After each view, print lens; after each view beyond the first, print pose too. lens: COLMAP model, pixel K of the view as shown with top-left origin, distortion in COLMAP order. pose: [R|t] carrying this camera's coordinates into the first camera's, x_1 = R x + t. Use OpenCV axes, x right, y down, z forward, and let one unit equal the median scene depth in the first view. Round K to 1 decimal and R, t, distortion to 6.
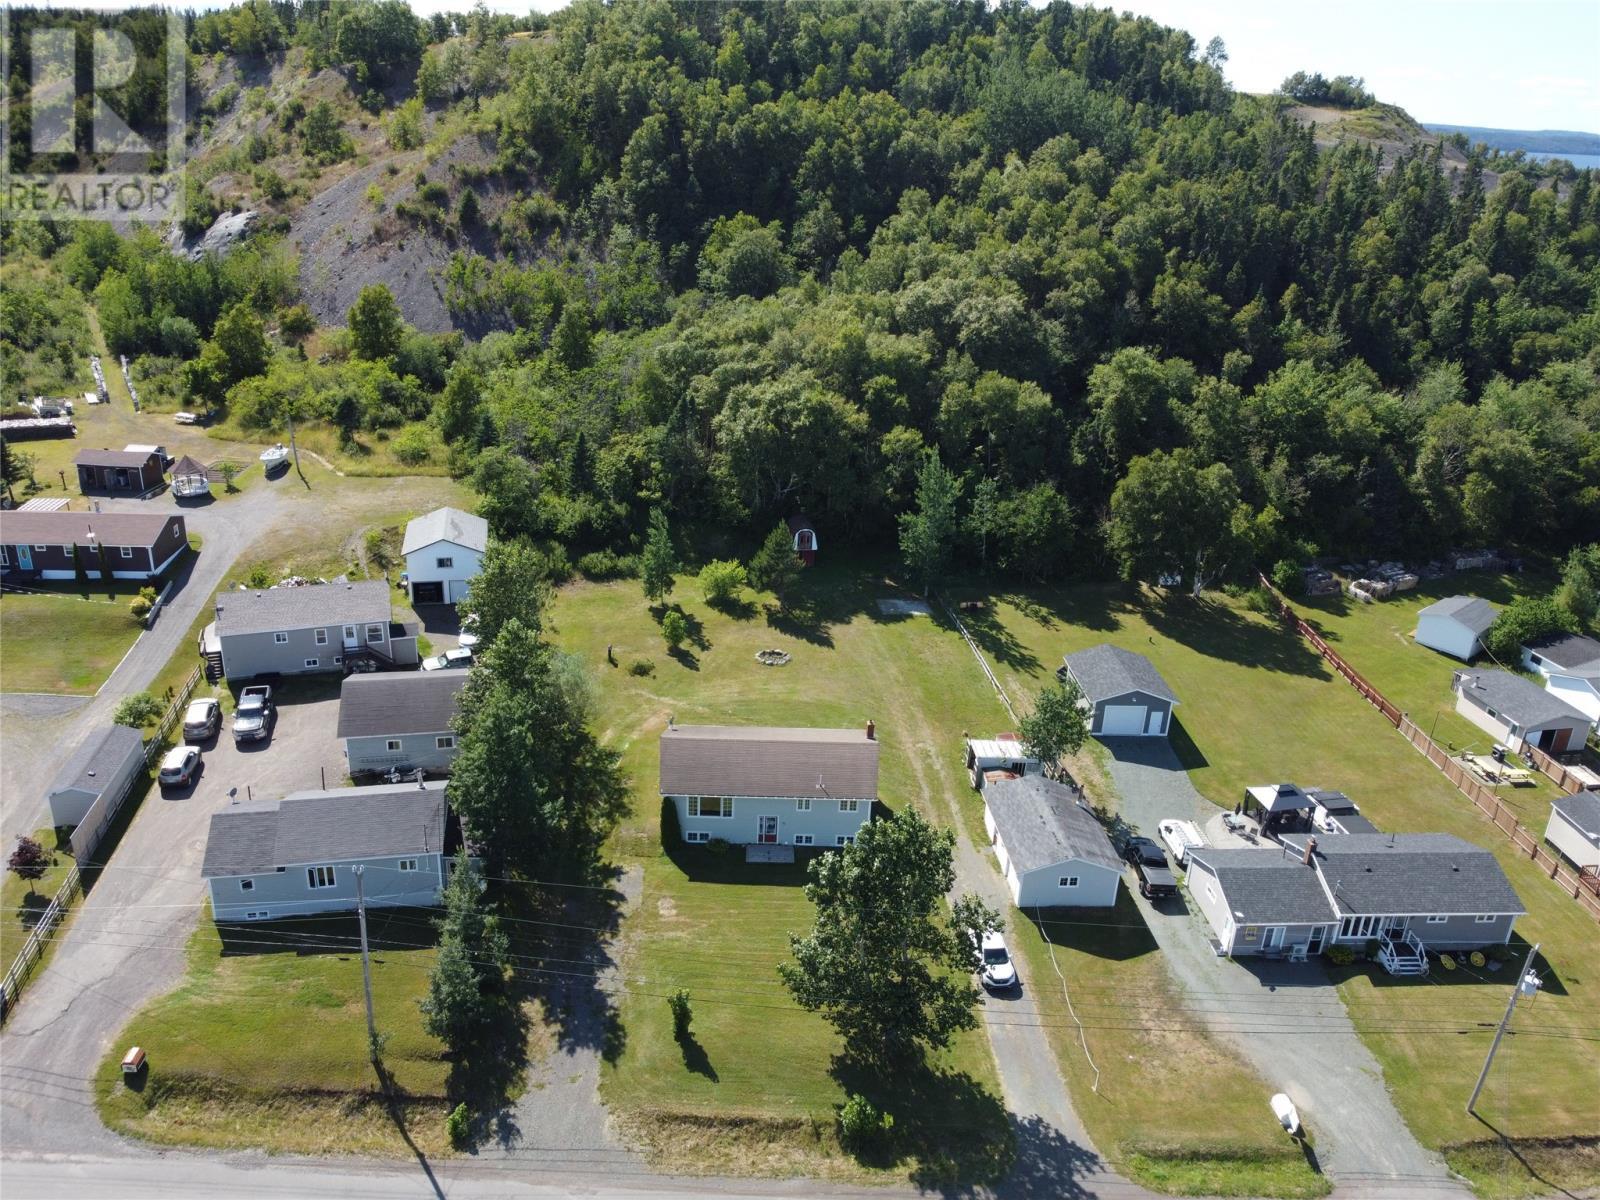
lens RADIAL K [[1214.1, 0, 797.7], [0, 1214.1, 604.4], [0, 0, 1]] dist [-0.004385, -0.001874]
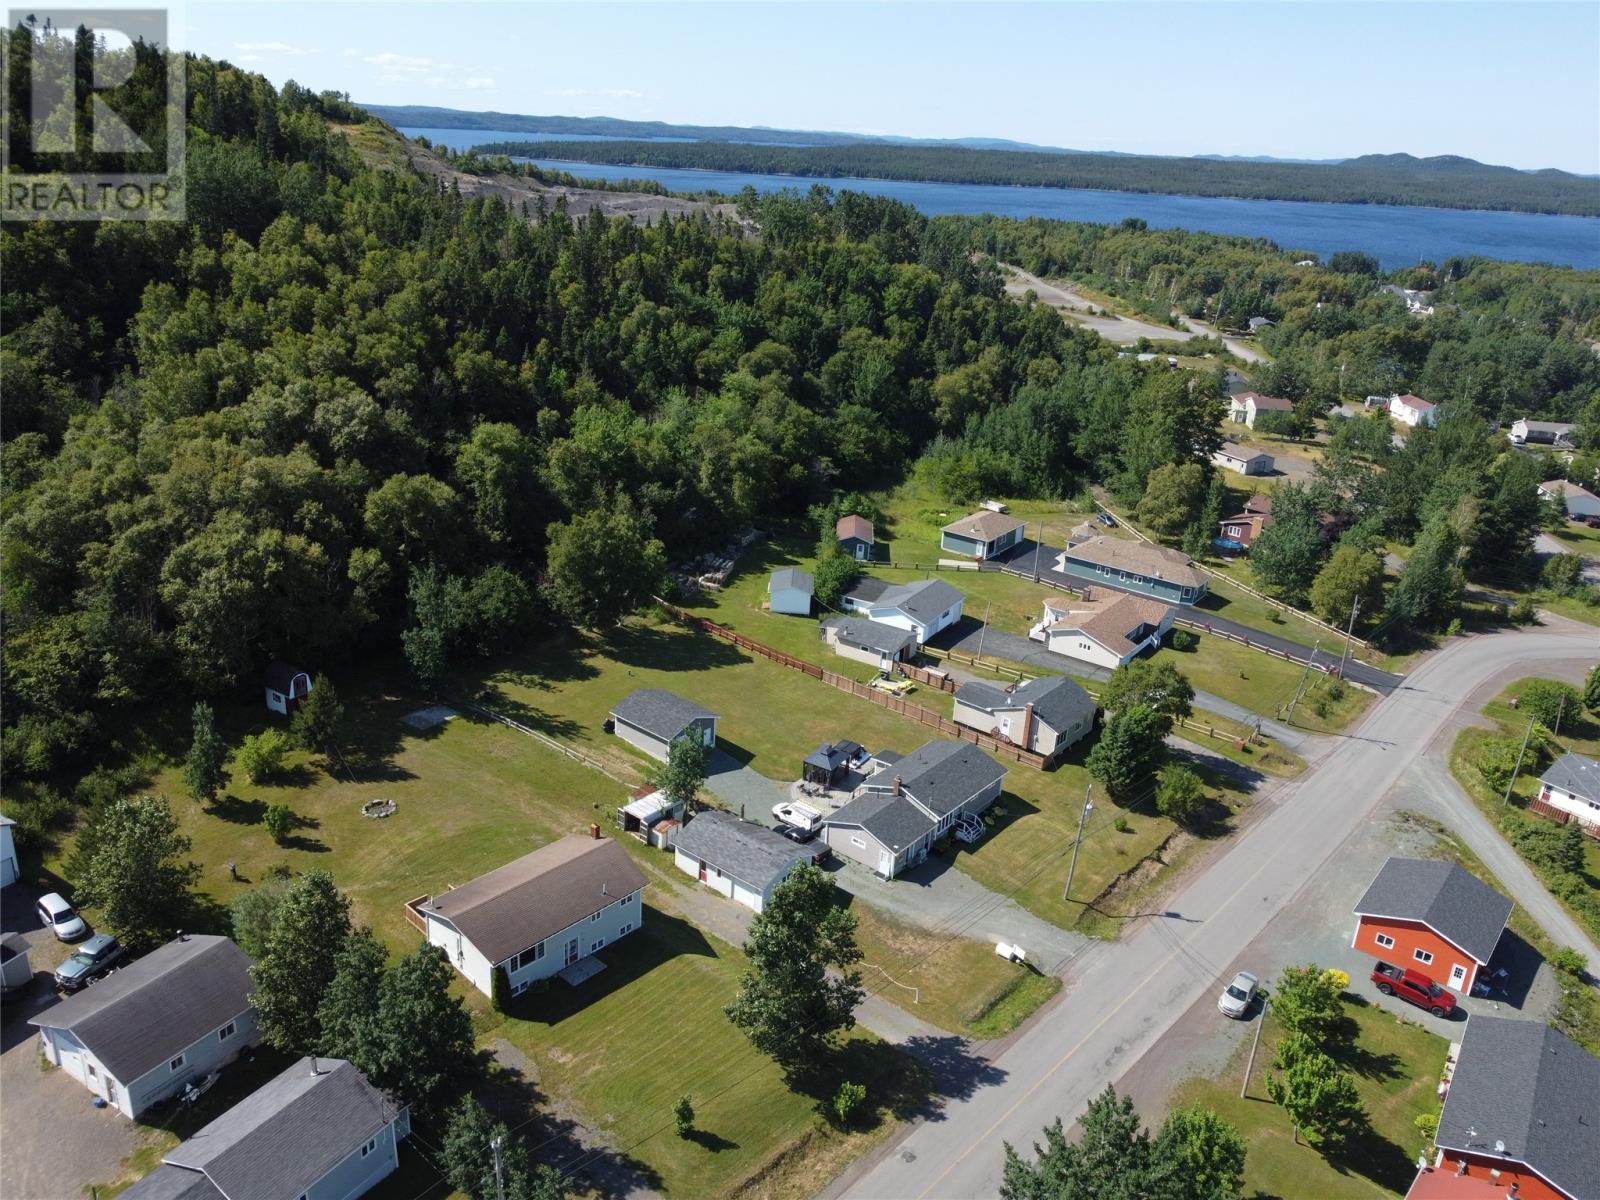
lens RADIAL K [[1214.1, 0, 803.4], [0, 1214.1, 594.2], [0, 0, 1]] dist [-0.004385, -0.001874]
pose [[0.683910, -0.265678, 0.679472, -0.391562], [0.257145, 0.959351, 0.116288, -0.144254], [-0.682747, 0.095192, 0.724427, 0.018646]]
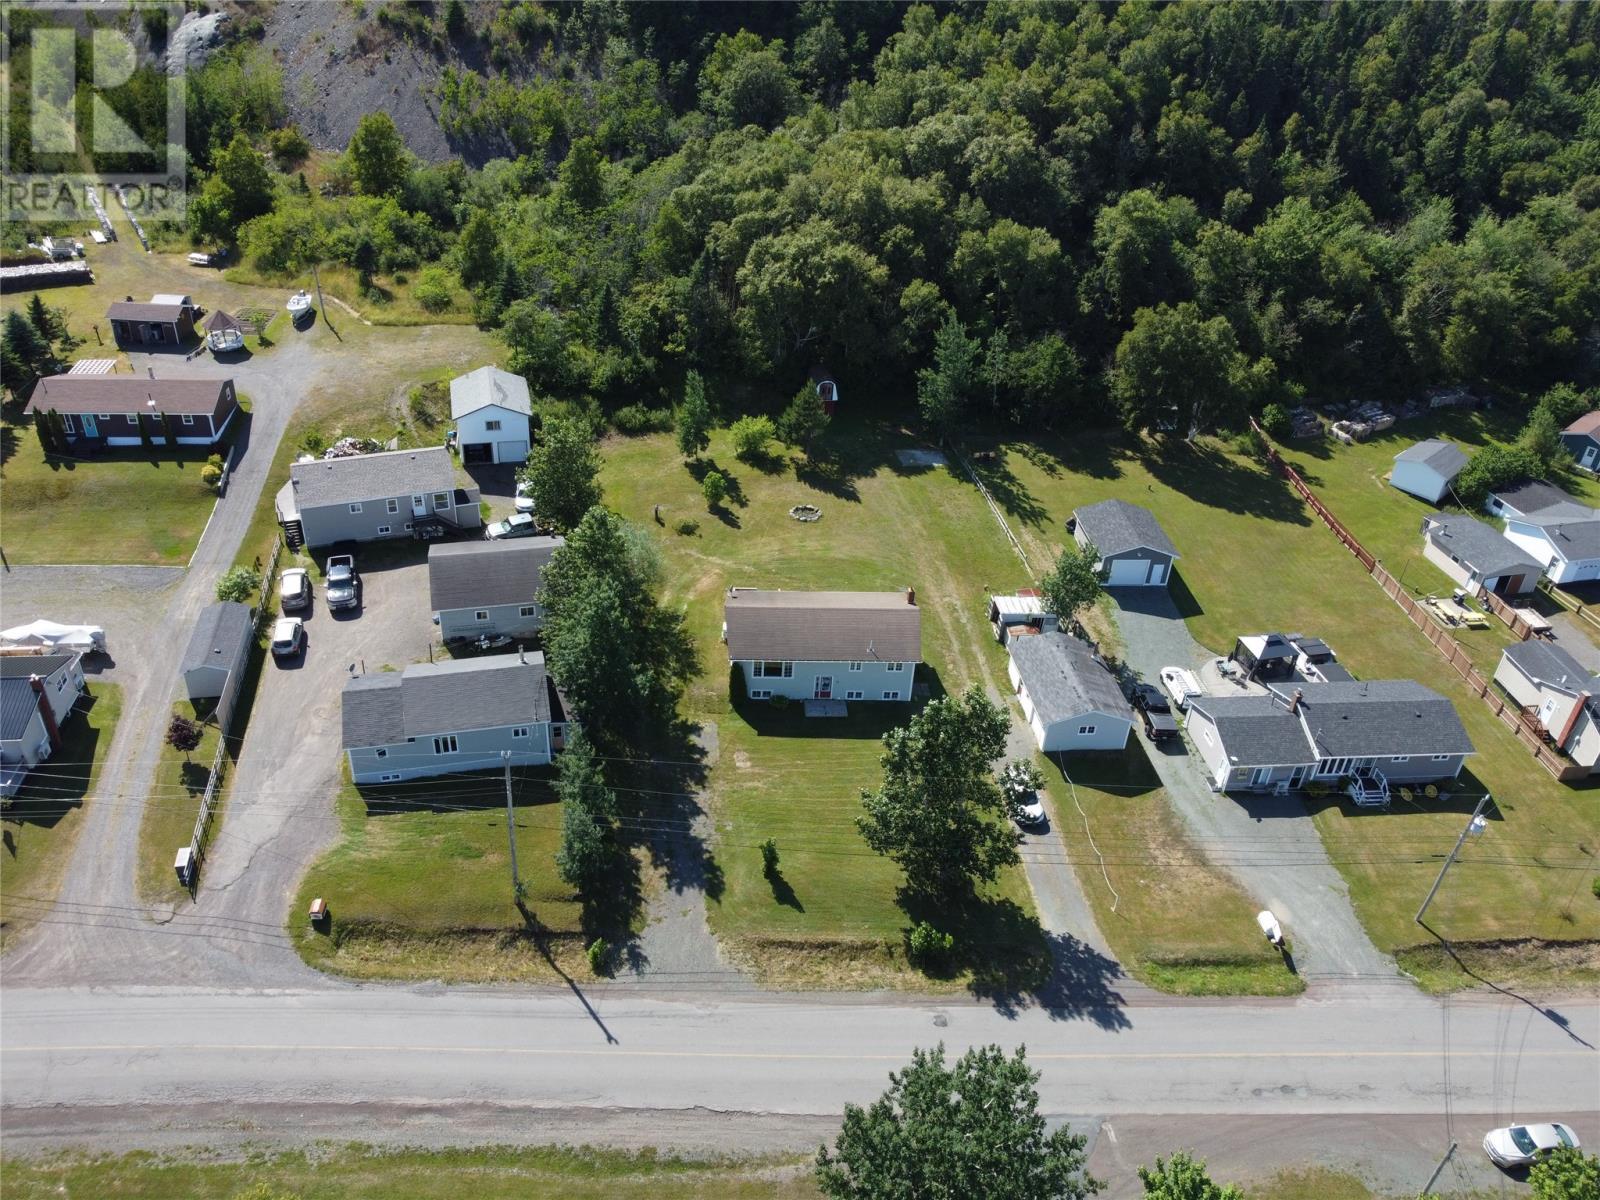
lens RADIAL K [[1214.1, 0, 799.0], [0, 1214.1, 602.0], [0, 0, 1]] dist [-0.004385, -0.001874]
pose [[0.999286, -0.010591, 0.036268, -0.062852], [0.003848, 0.983444, 0.181171, -0.069991], [-0.037586, -0.180902, 0.982783, -0.067841]]
